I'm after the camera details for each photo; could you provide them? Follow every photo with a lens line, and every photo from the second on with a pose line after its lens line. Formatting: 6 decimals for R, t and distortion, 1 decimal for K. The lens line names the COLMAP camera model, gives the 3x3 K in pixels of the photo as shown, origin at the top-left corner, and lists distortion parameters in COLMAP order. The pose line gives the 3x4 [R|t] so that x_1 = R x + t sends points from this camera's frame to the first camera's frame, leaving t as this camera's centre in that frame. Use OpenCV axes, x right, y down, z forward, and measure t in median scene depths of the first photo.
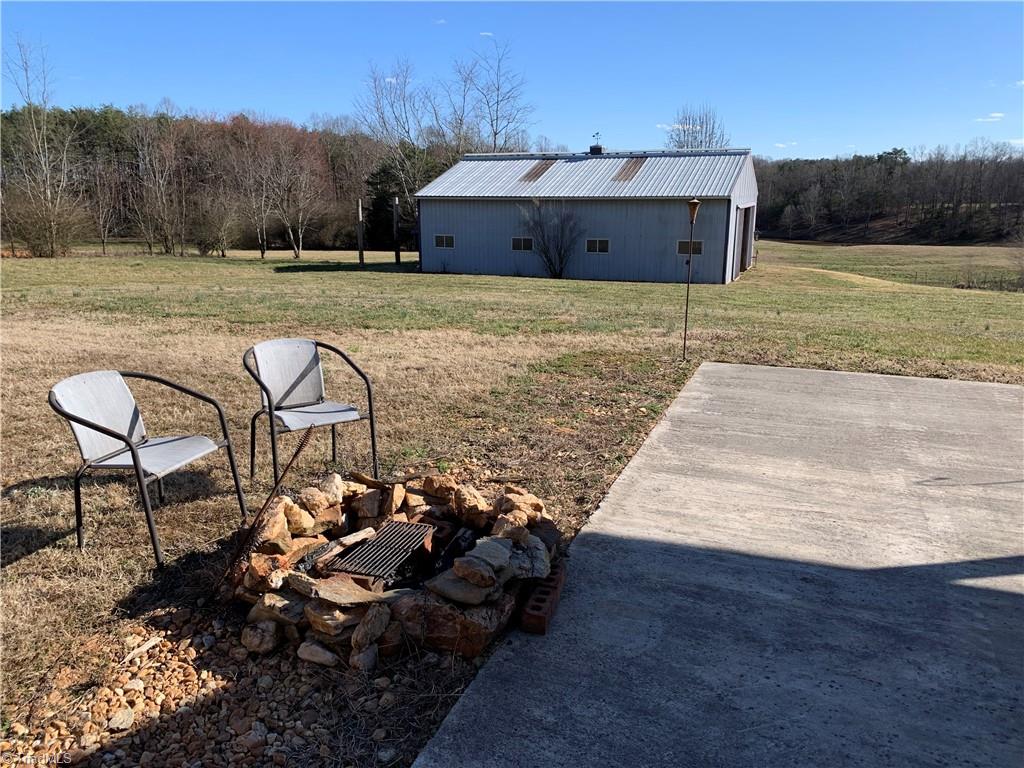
lens RADIAL K [[770.5, 0, 512.9], [0, 770.5, 380.5], [0, 0, 1]] dist [0.018773, -0.011390]
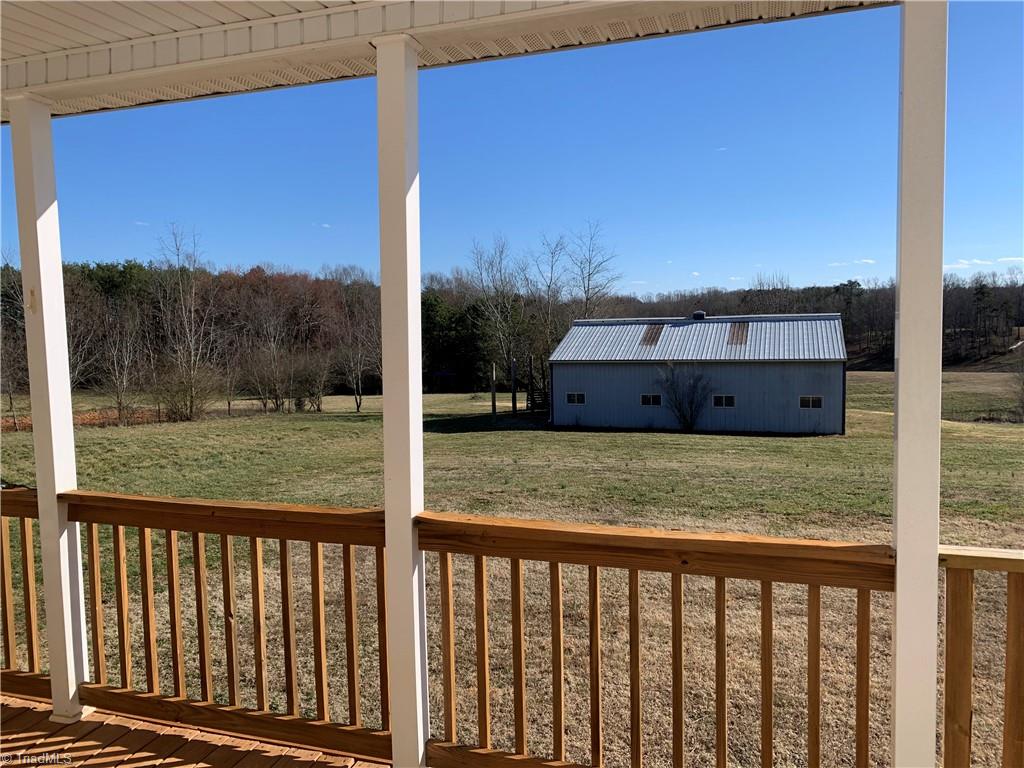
lens RADIAL K [[770.5, 0, 516.8], [0, 770.5, 377.5], [0, 0, 1]] dist [0.018773, -0.011390]
pose [[0.999078, -0.023738, 0.035768, -0.206446], [0.029575, 0.984534, -0.172681, -0.017390], [-0.031116, 0.173579, 0.984328, -0.109509]]
